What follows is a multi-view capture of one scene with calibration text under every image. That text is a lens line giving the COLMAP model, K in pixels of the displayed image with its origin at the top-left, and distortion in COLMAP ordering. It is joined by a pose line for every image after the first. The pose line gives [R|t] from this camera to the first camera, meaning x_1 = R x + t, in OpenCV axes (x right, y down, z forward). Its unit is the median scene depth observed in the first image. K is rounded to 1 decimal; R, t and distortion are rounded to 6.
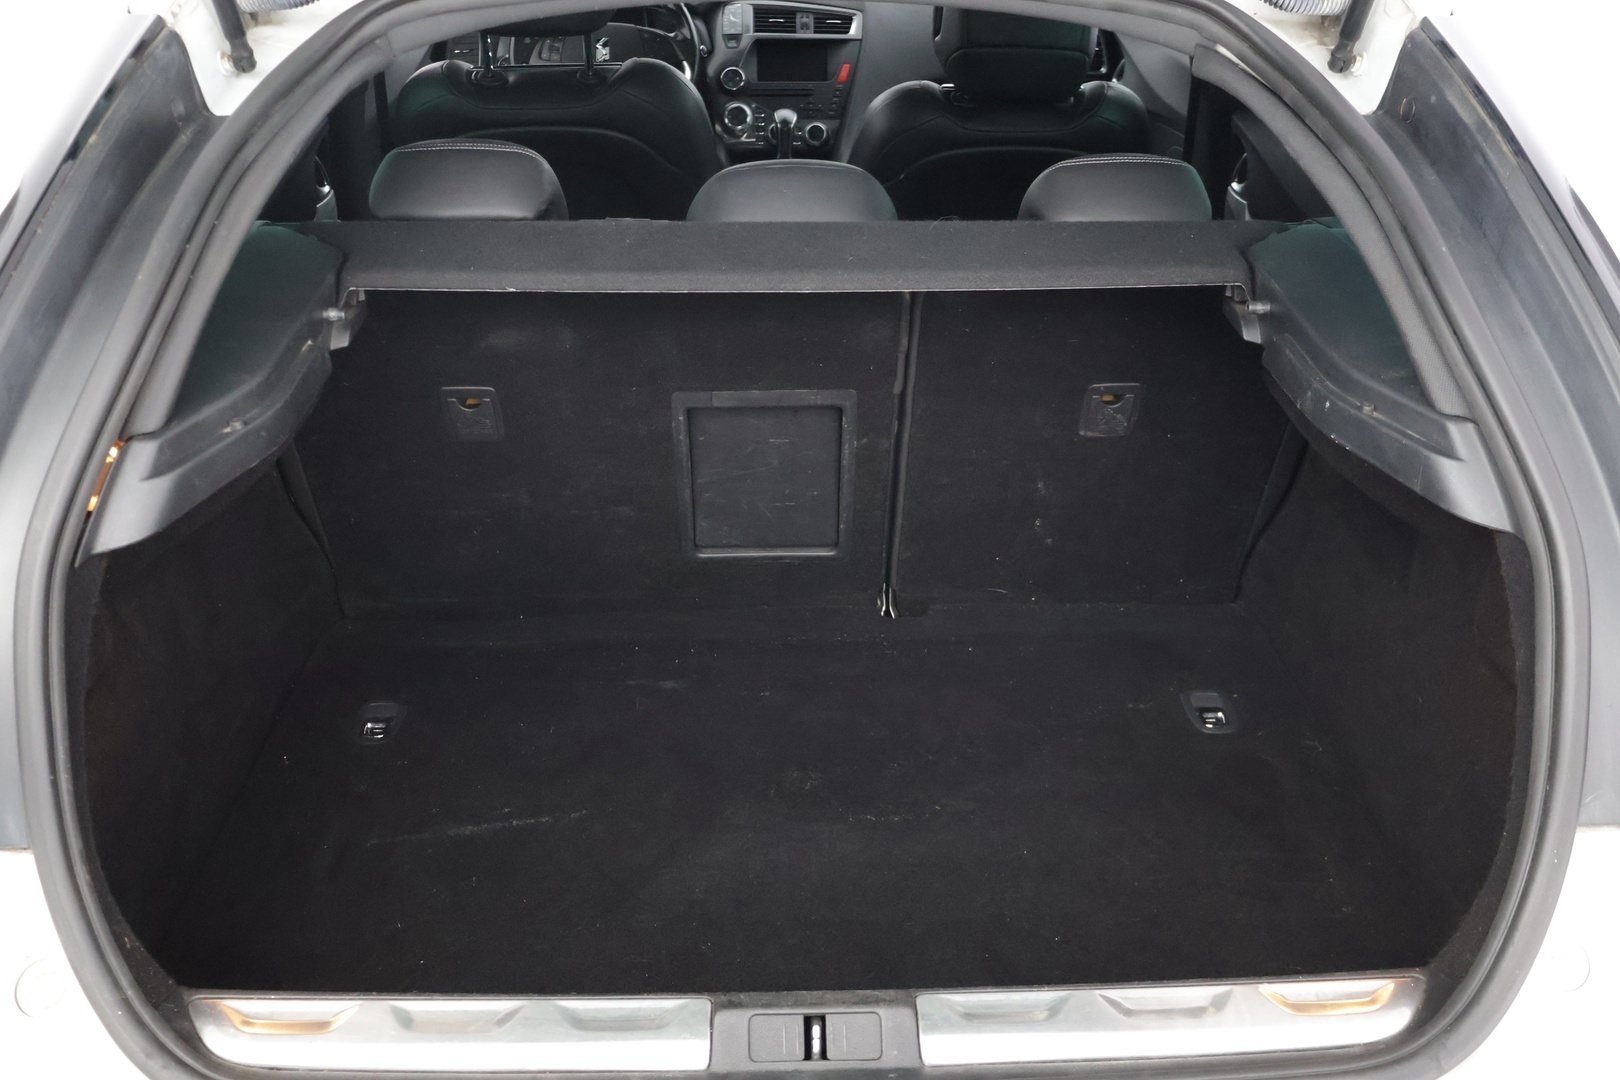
lens RADIAL K [[1578.2, 0, 806.4], [0, 1578.2, 535.1], [0, 0, 1]] dist [-0.004316, 0.000000]
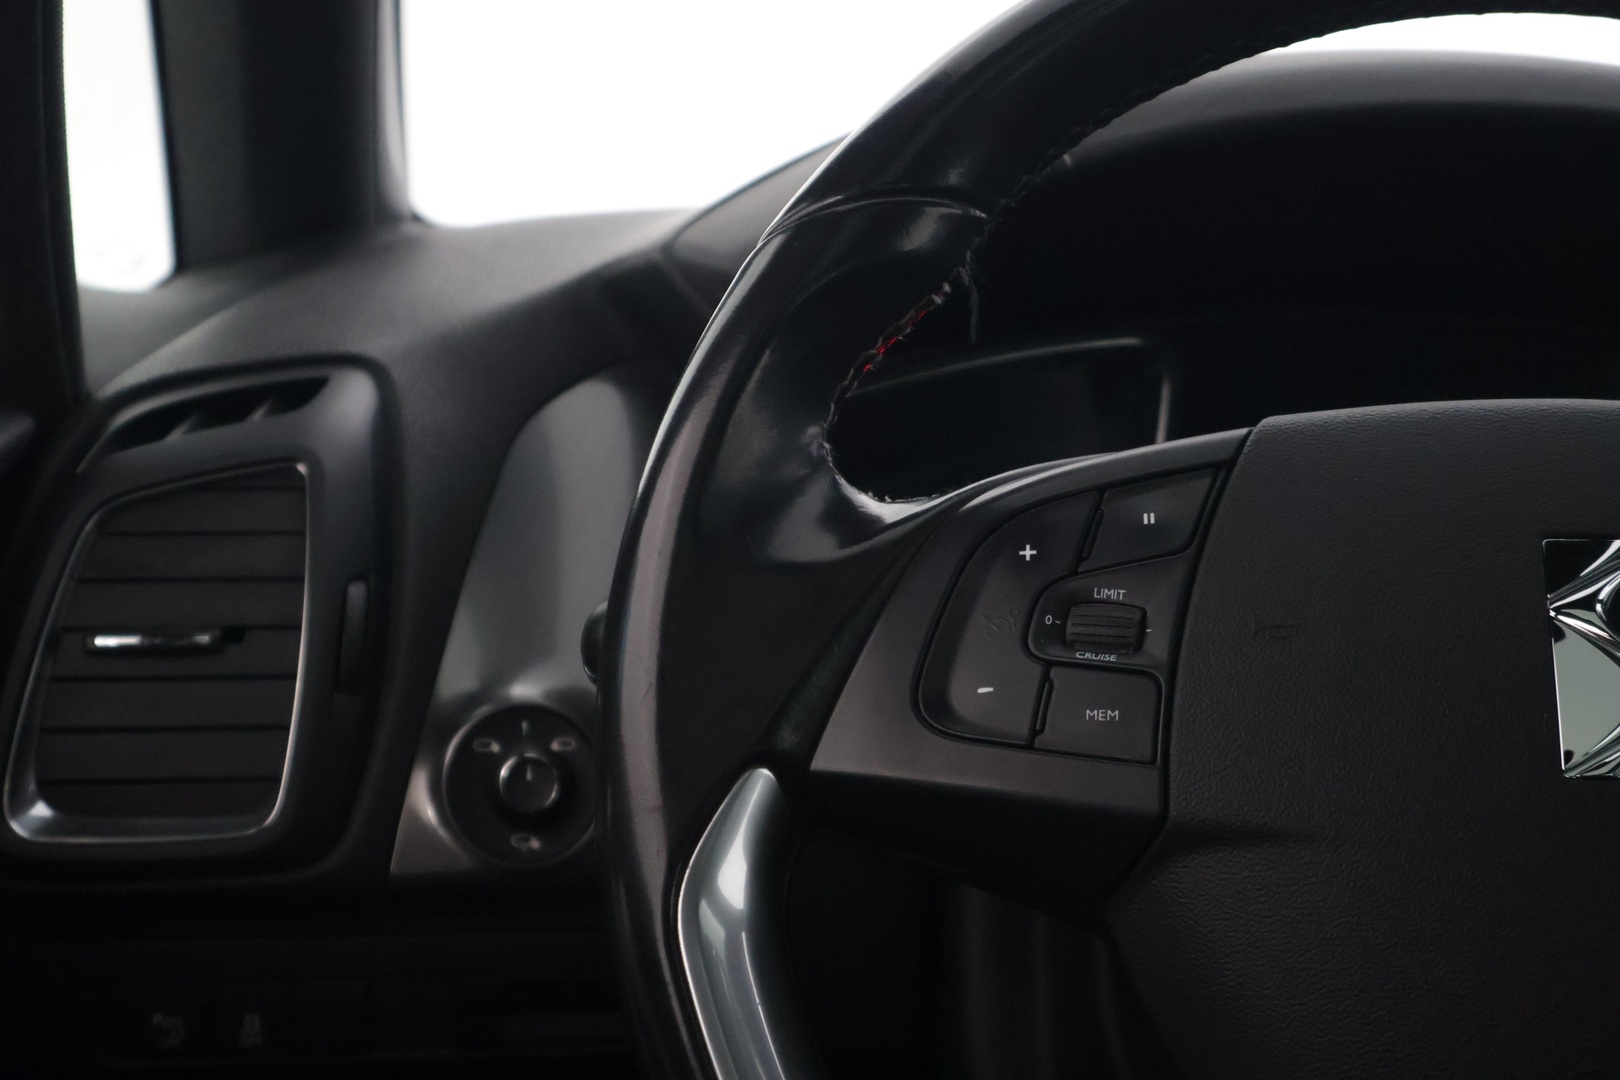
lens RADIAL K [[3233.9, 0, 809.8], [0, 3233.9, 549.2], [0, 0, 1]] dist [0.000570, 0.000000]
pose [[0.998924, 0.030722, -0.034746, -0.158522], [-0.040735, 0.939358, -0.340511, -0.228700], [0.022178, 0.341560, 0.939598, 0.758365]]
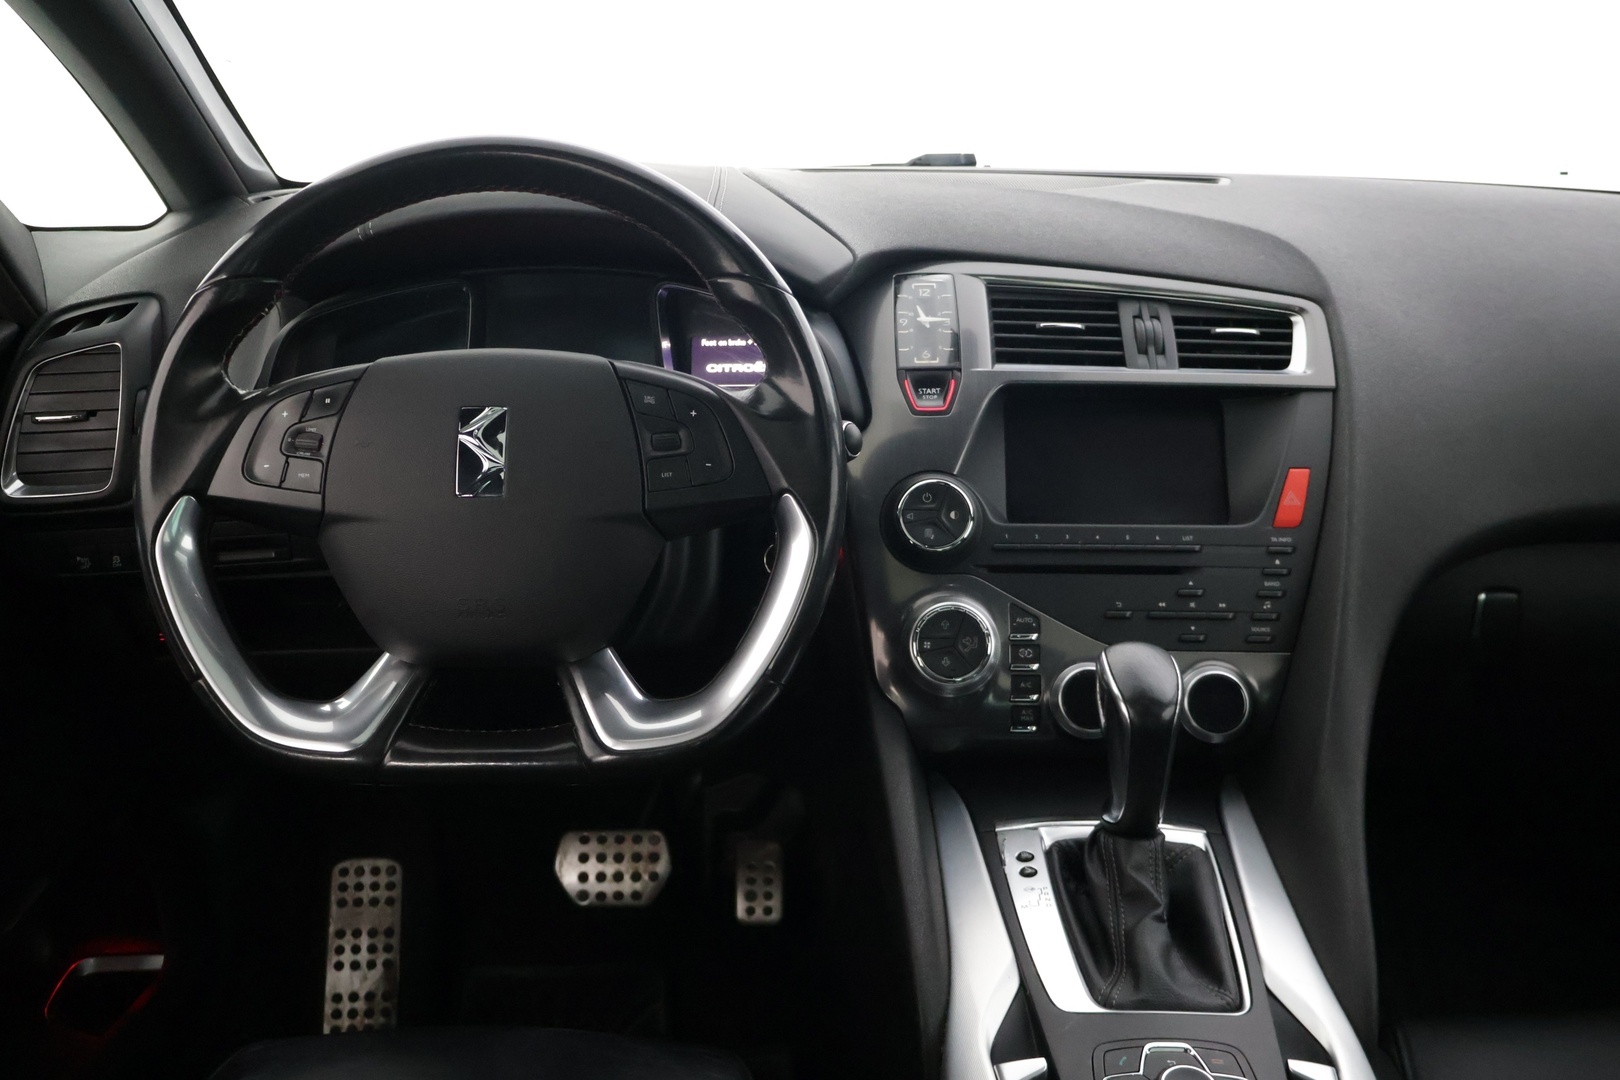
lens RADIAL K [[1578.2, 0, 809.7], [0, 1578.2, 535.9], [0, 0, 1]] dist [-0.004316, 0.000000]
pose [[0.999670, 0.014899, -0.020932, -0.063802], [-0.017617, 0.990510, -0.136310, -0.240492], [0.018702, 0.136634, 0.990445, 0.689773]]
